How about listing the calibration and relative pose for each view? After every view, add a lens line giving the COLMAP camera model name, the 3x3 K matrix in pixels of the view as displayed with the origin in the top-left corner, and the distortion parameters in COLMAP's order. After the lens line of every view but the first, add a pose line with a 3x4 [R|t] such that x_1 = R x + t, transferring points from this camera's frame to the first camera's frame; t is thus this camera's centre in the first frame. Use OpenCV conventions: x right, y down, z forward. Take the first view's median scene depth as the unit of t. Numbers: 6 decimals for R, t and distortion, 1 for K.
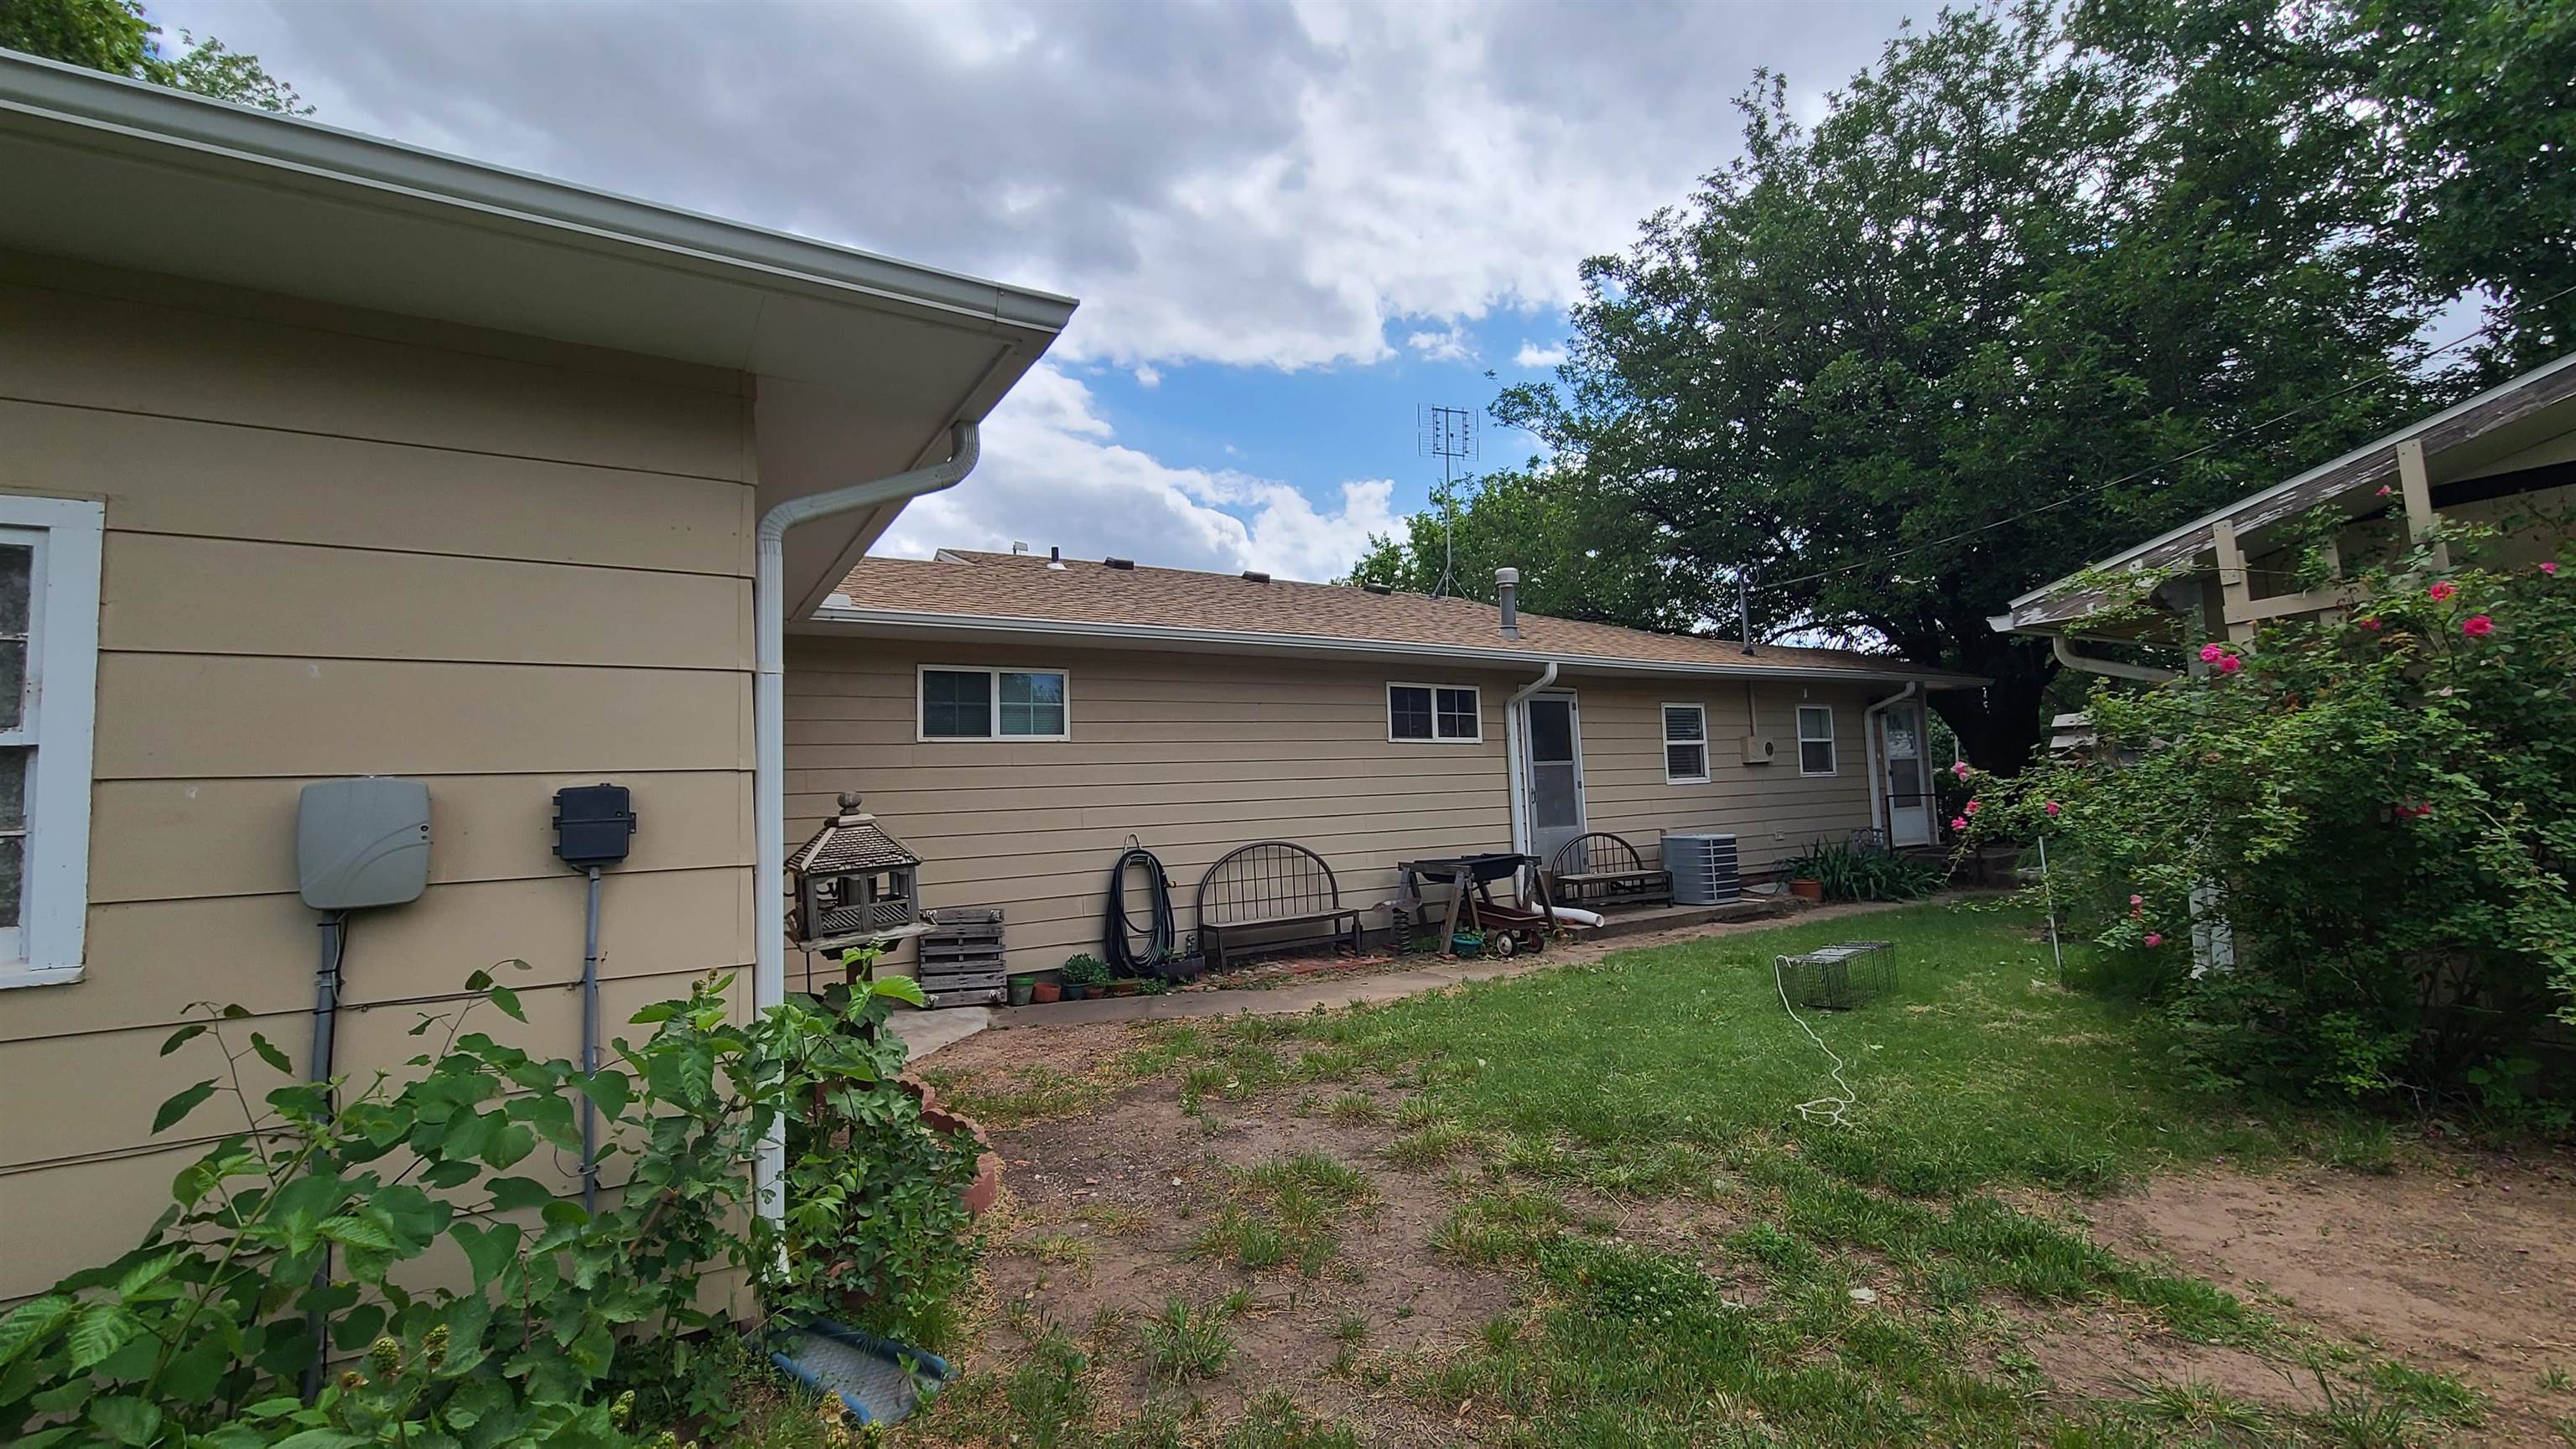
lens RADIAL K [[1060.3, 0, 1288.0], [0, 1060.3, 724.5], [0, 0, 1]] dist [0.000379, -0.000644]
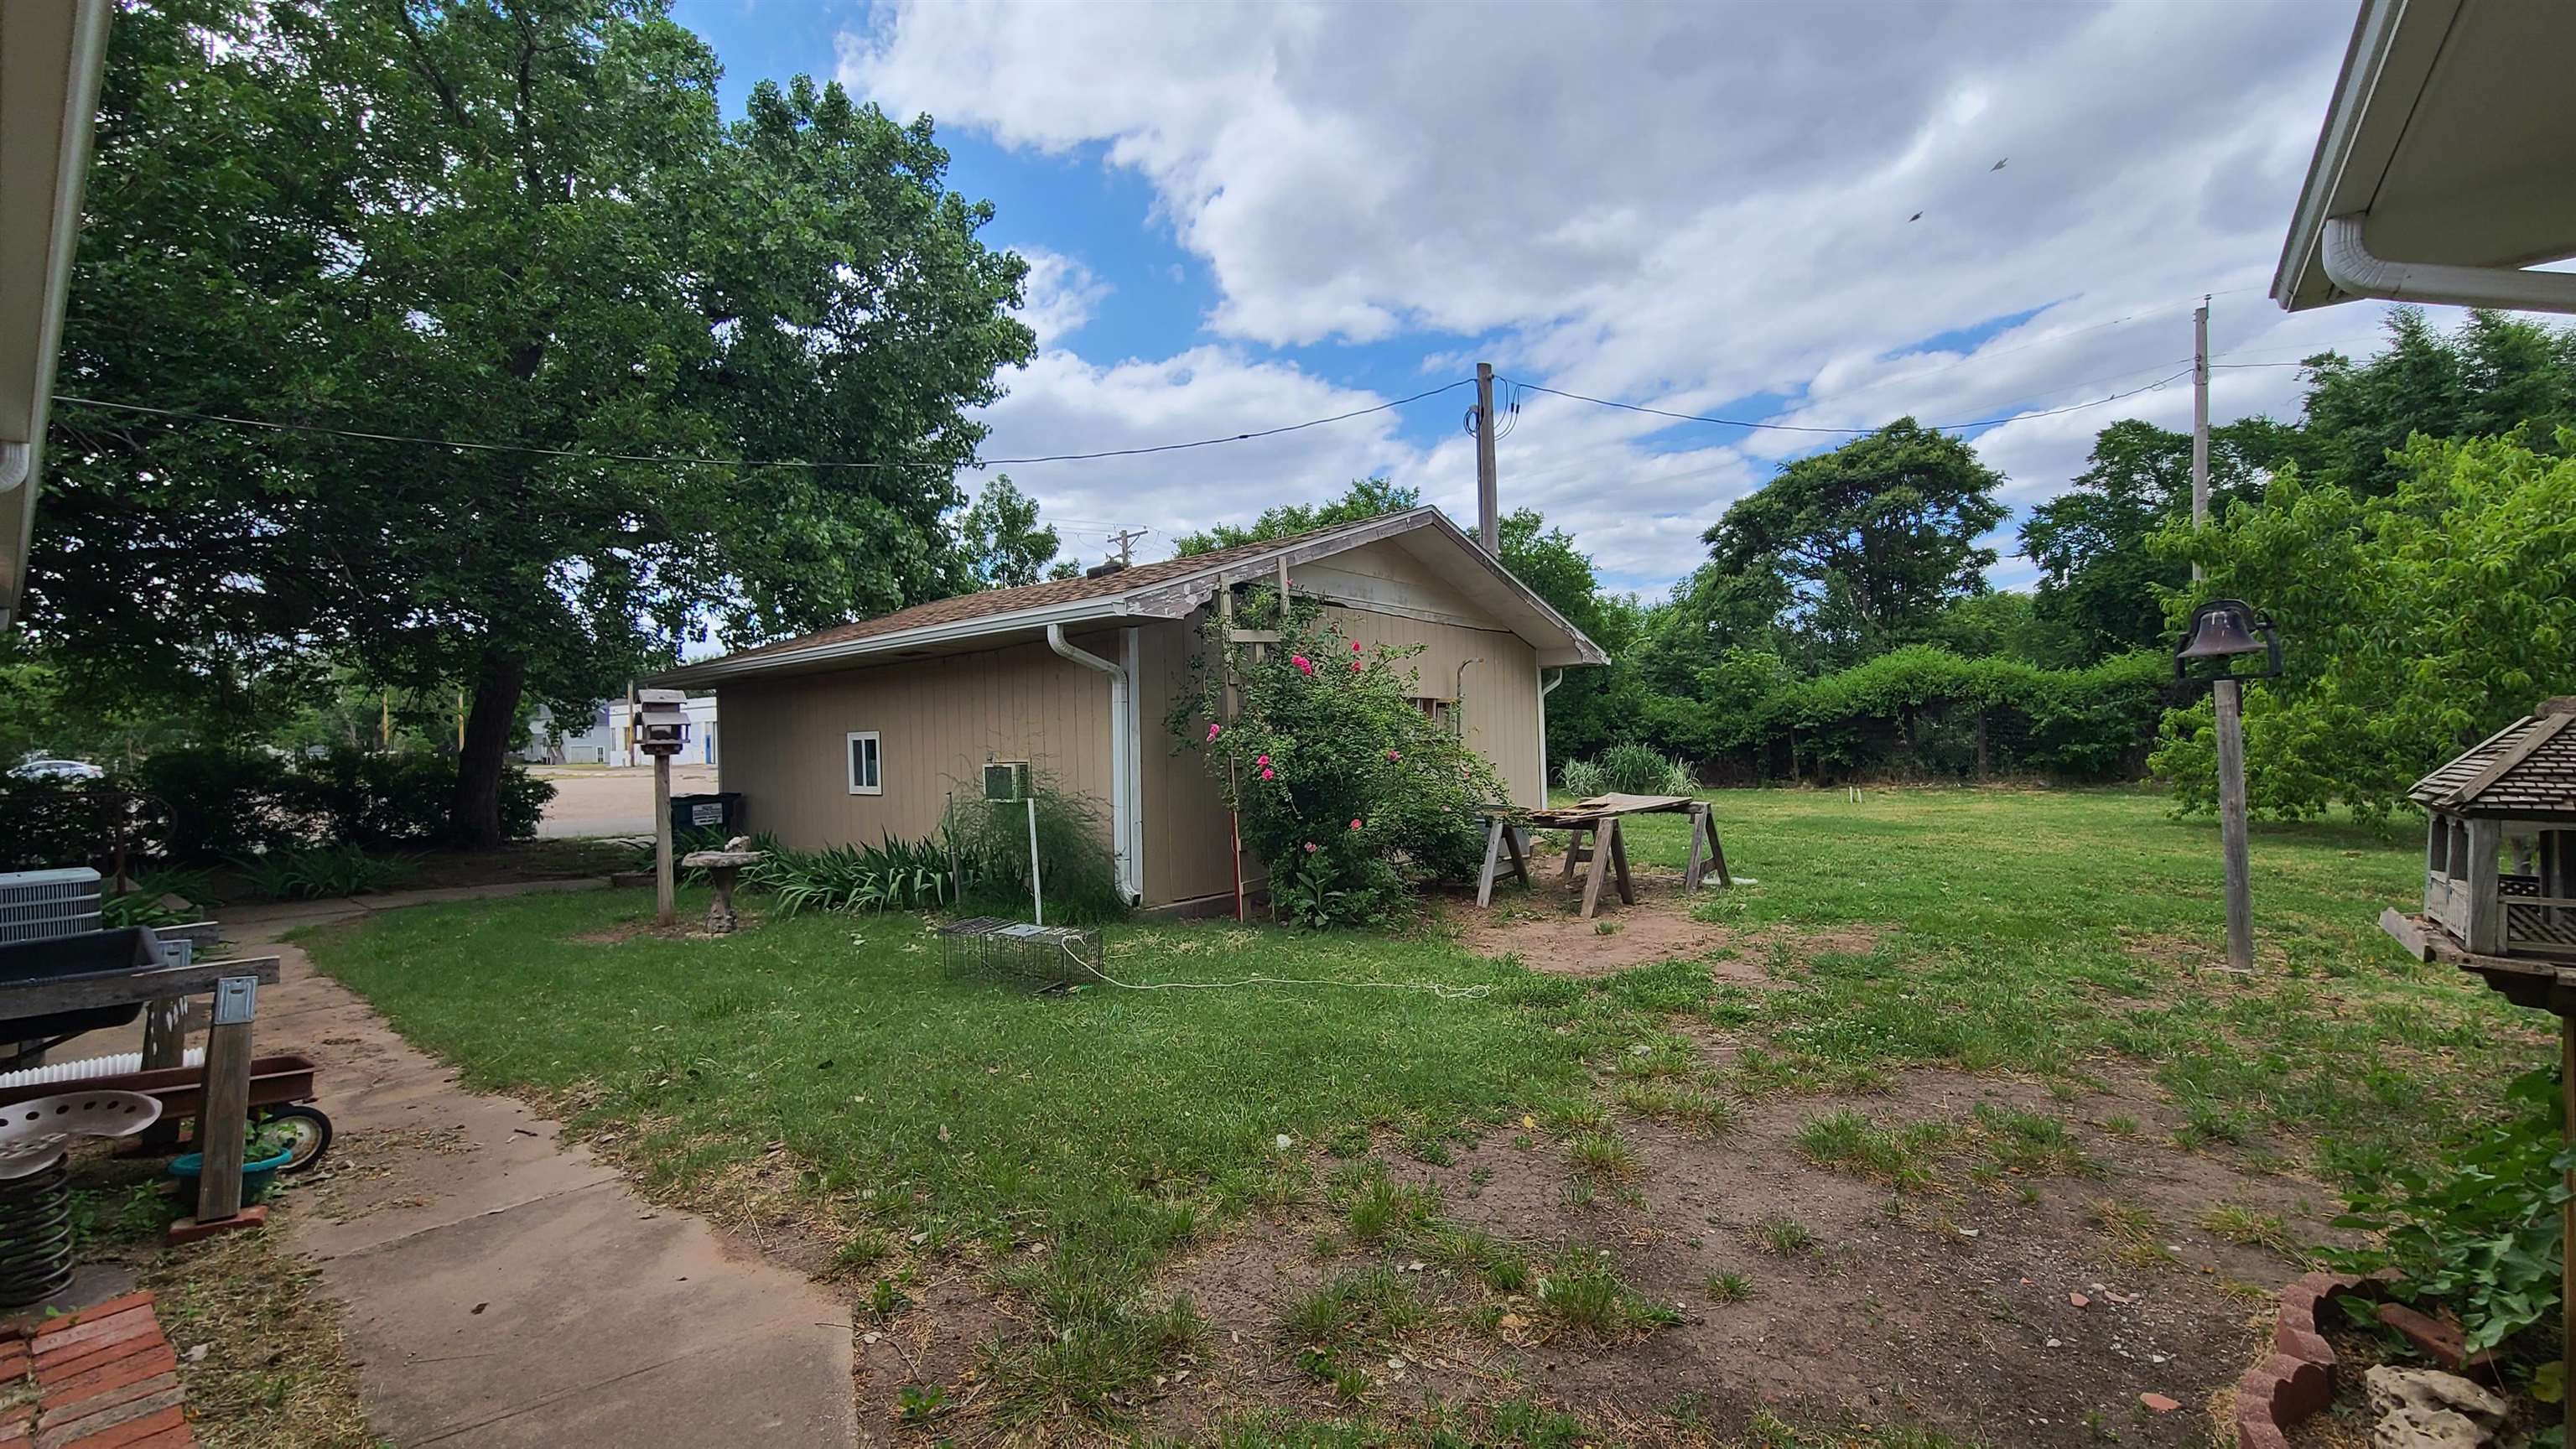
lens RADIAL K [[1060.3, 0, 1288.0], [0, 1060.3, 724.5], [0, 0, 1]] dist [0.000379, -0.000644]
pose [[-0.333302, 0.061516, 0.940811, -0.545871], [-0.023188, 0.997032, -0.073407, 0.129821], [-0.942535, -0.046282, -0.330886, 1.421630]]
